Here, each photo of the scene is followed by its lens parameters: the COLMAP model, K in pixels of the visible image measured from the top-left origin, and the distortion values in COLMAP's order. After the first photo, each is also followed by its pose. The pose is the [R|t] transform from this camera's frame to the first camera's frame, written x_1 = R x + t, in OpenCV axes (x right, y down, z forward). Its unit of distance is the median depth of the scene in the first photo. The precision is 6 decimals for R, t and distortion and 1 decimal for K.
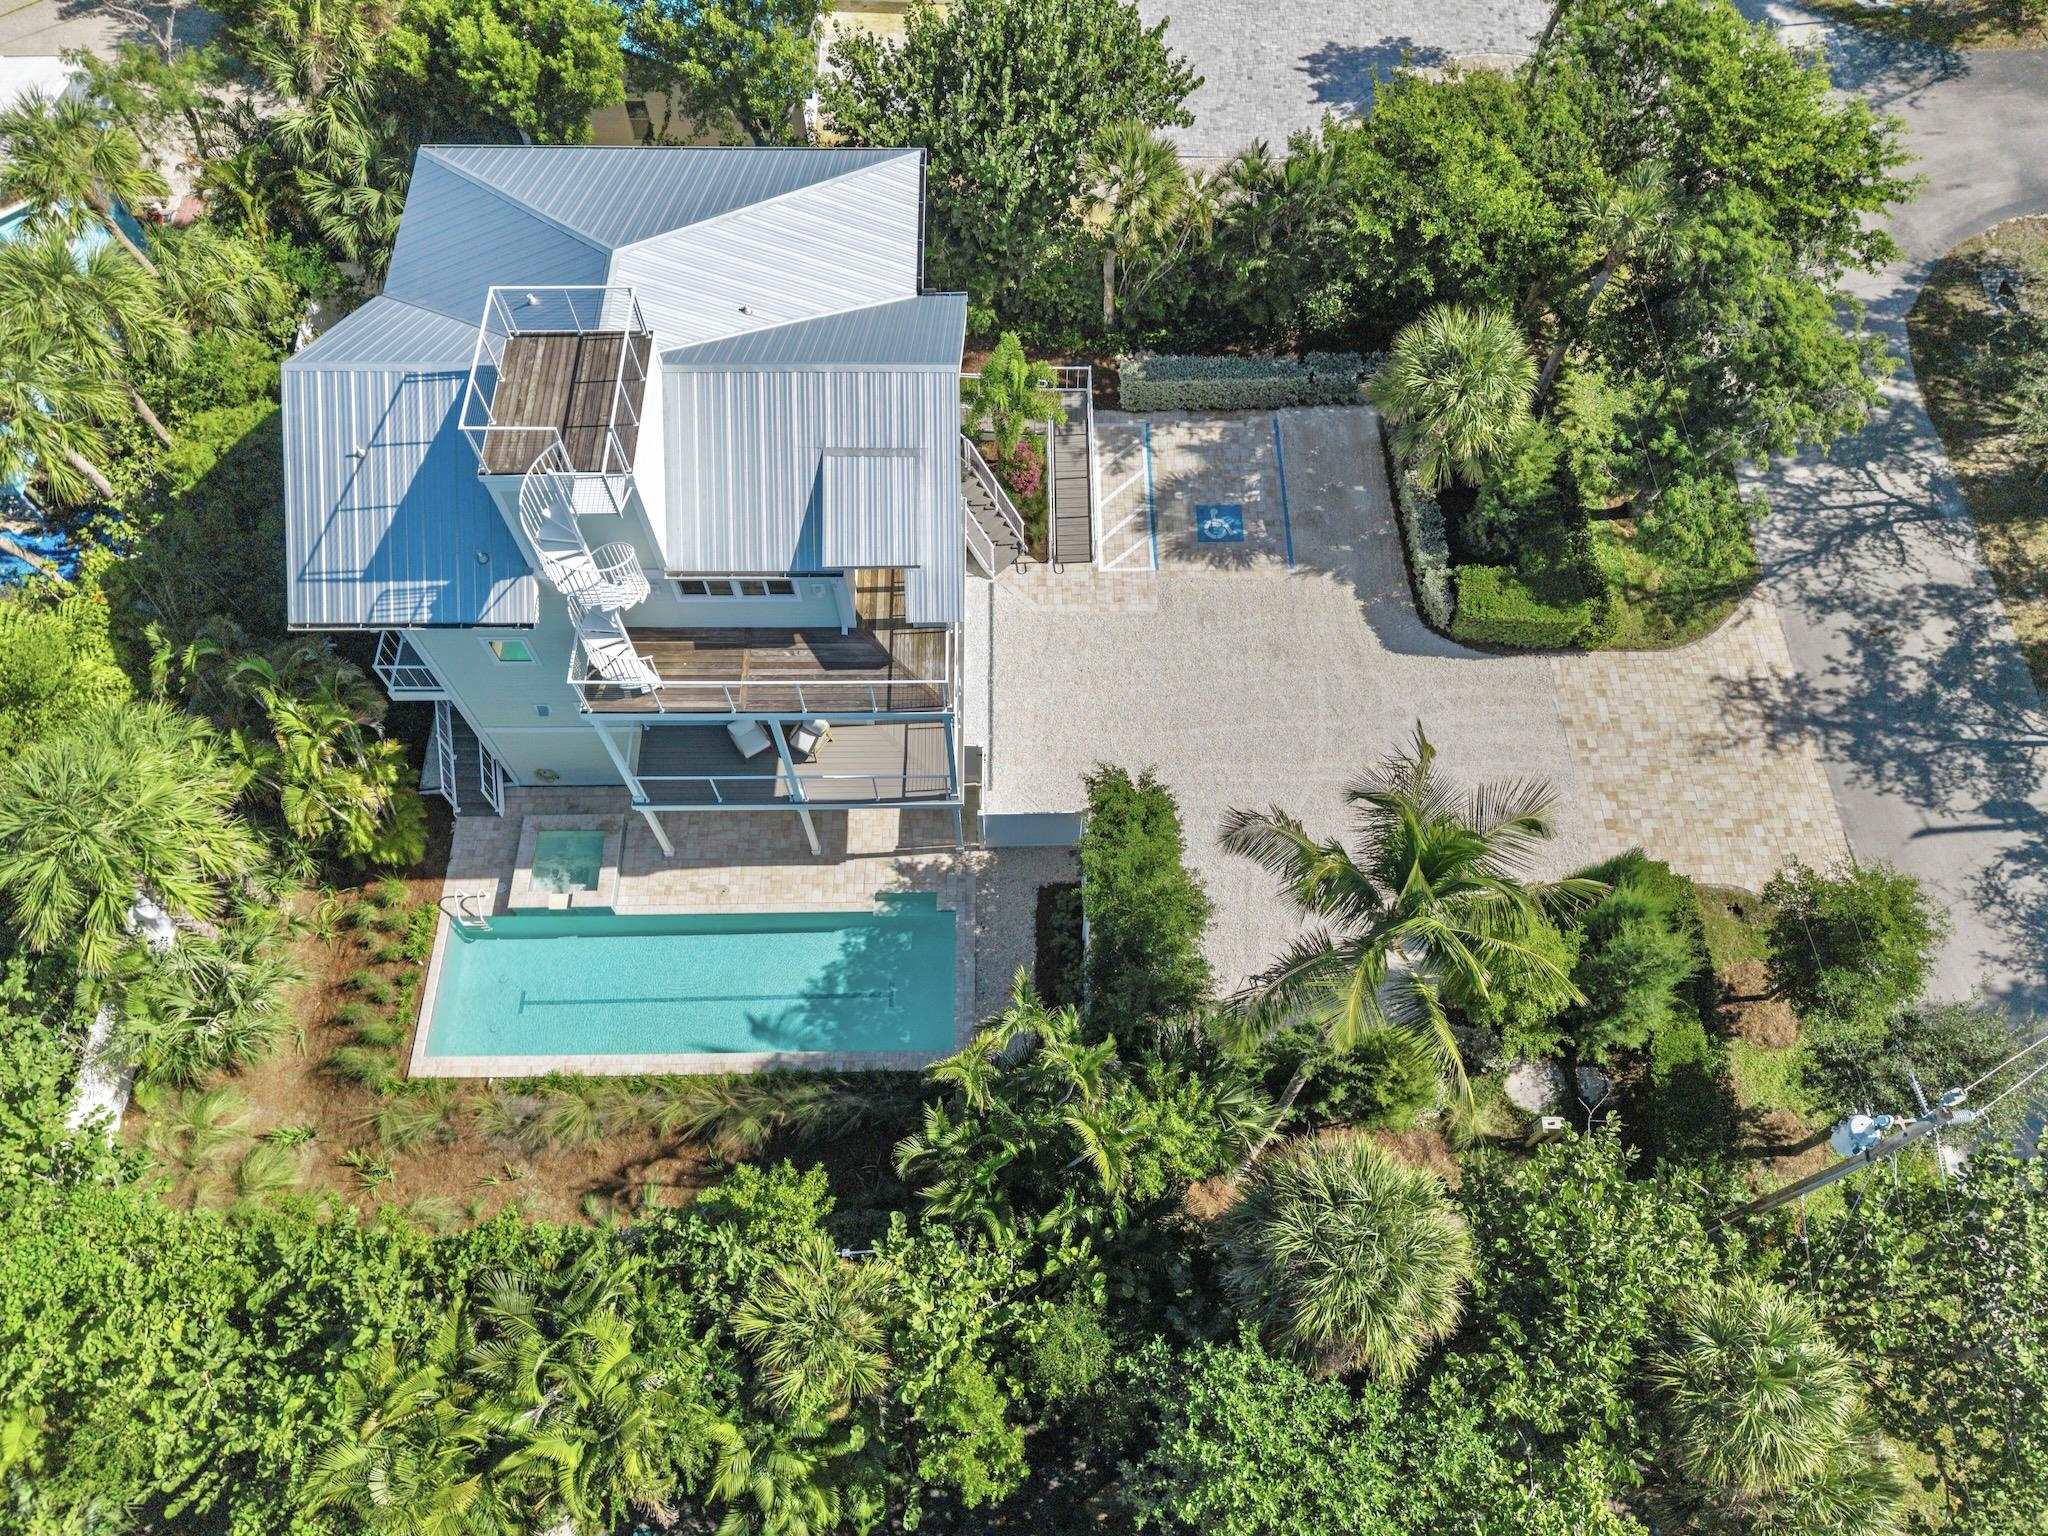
lens RADIAL K [[1346.9, 0, 1035.8], [0, 1346.9, 756.3], [0, 0, 1]] dist [0.006514, -0.005066]
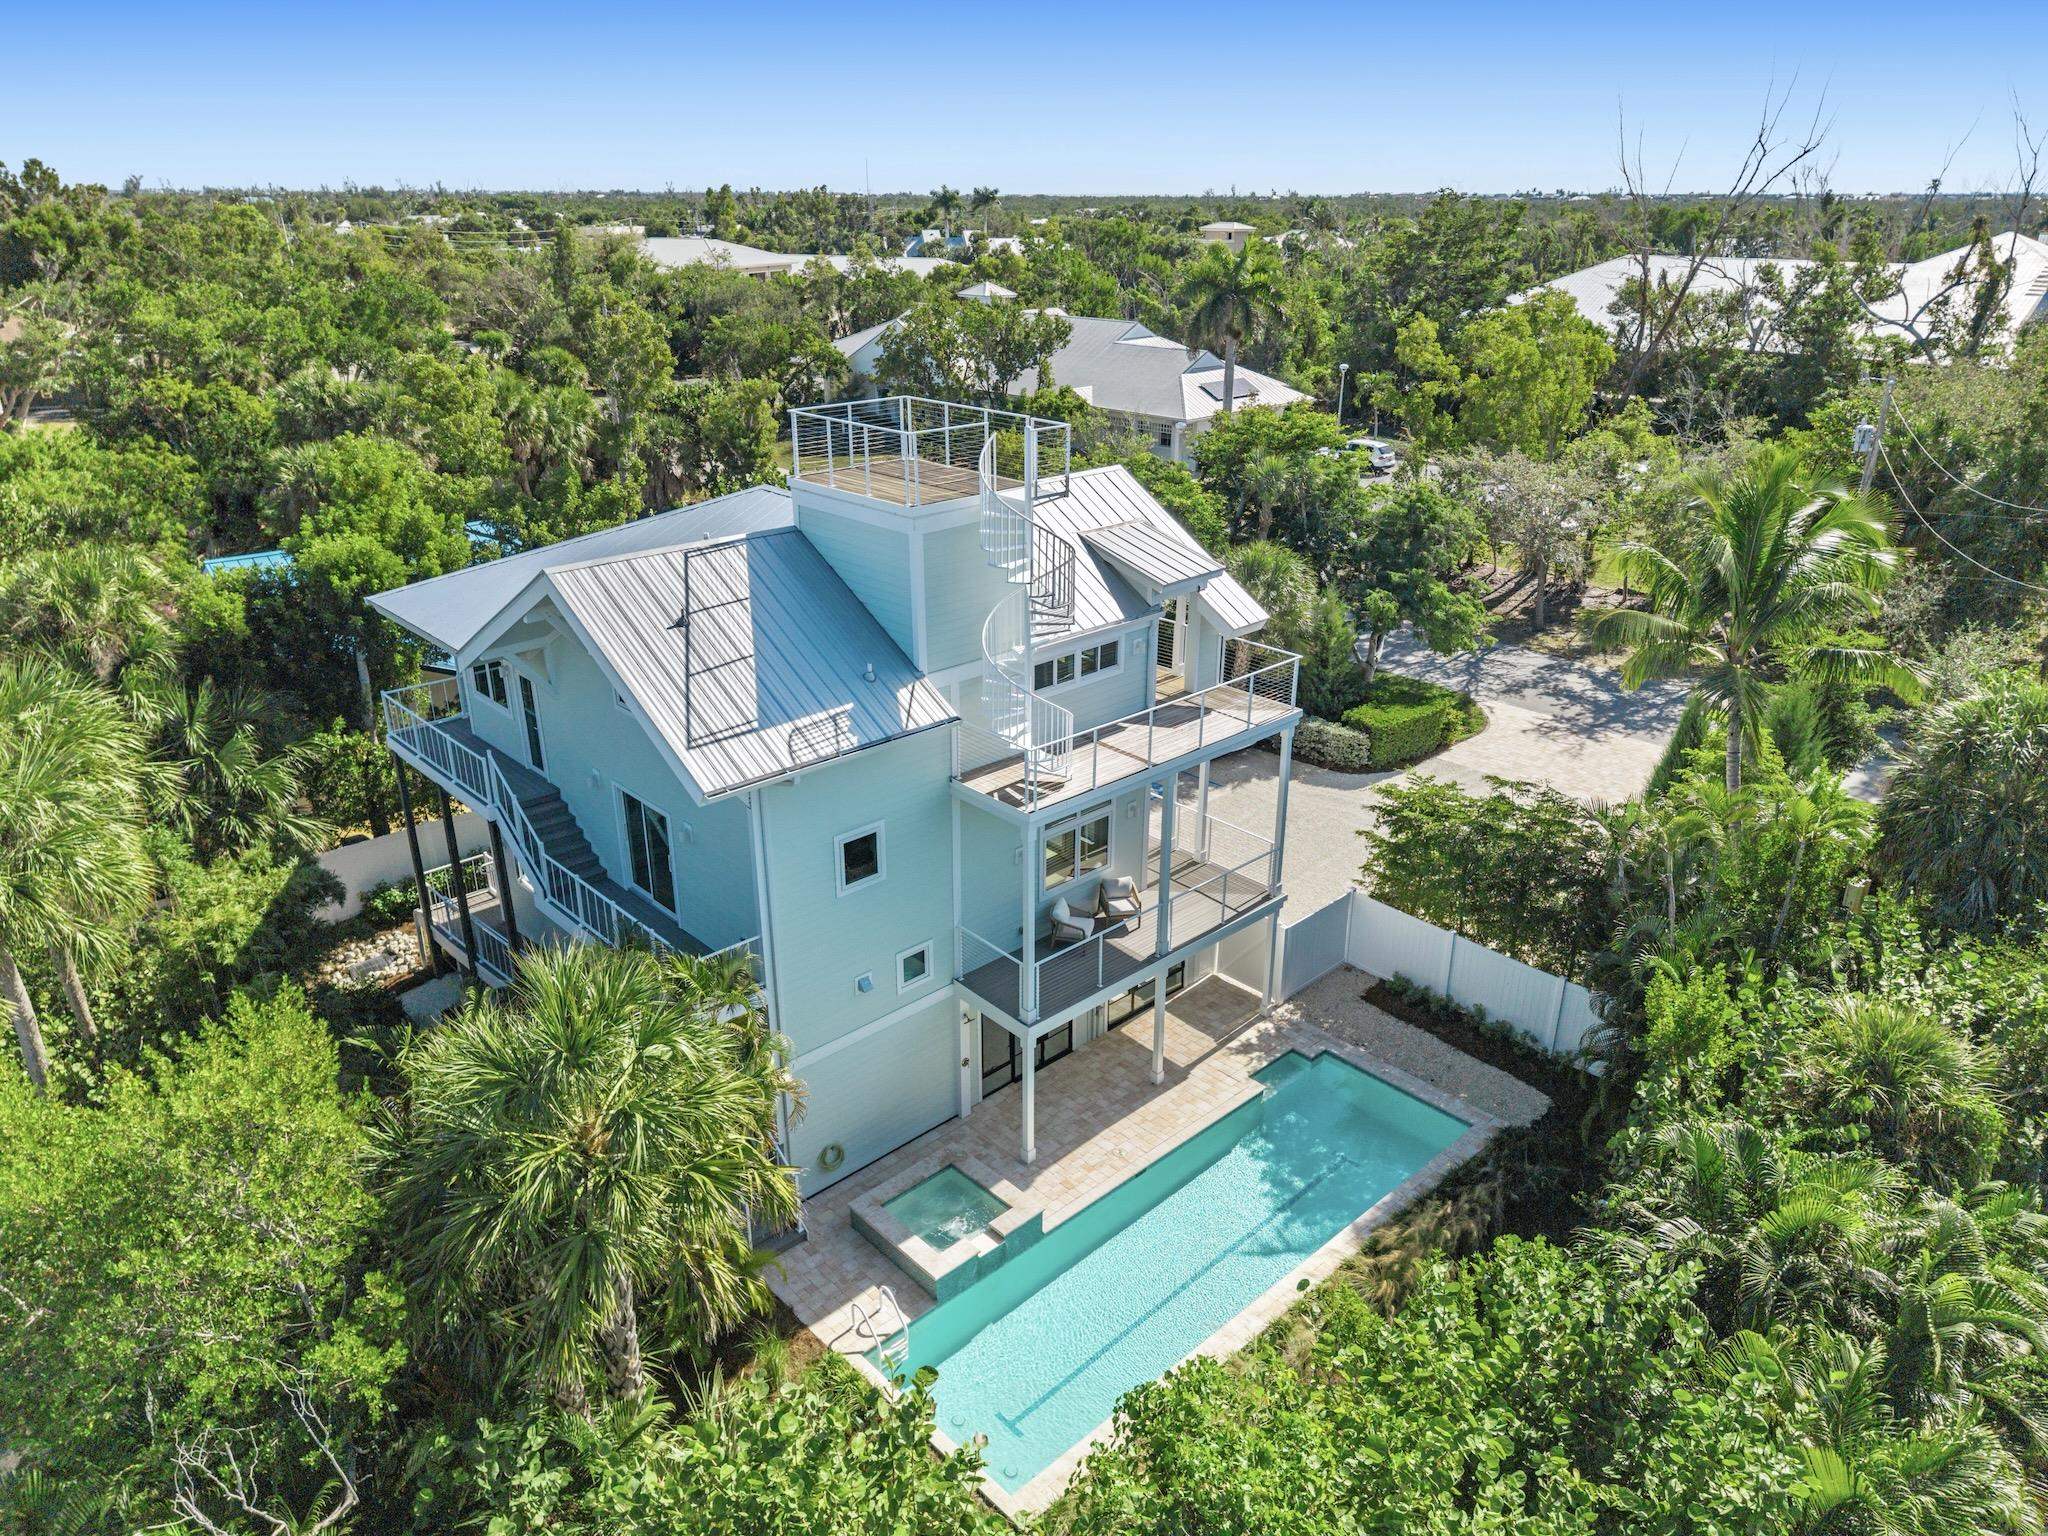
lens RADIAL K [[1346.9, 0, 1035.8], [0, 1346.9, 756.3], [0, 0, 1]] dist [0.006514, -0.005066]
pose [[0.747727, -0.276764, 0.603578, -0.597360], [0.588931, 0.696279, -0.410311, 0.205249], [-0.306699, 0.662266, 0.683622, 0.299834]]
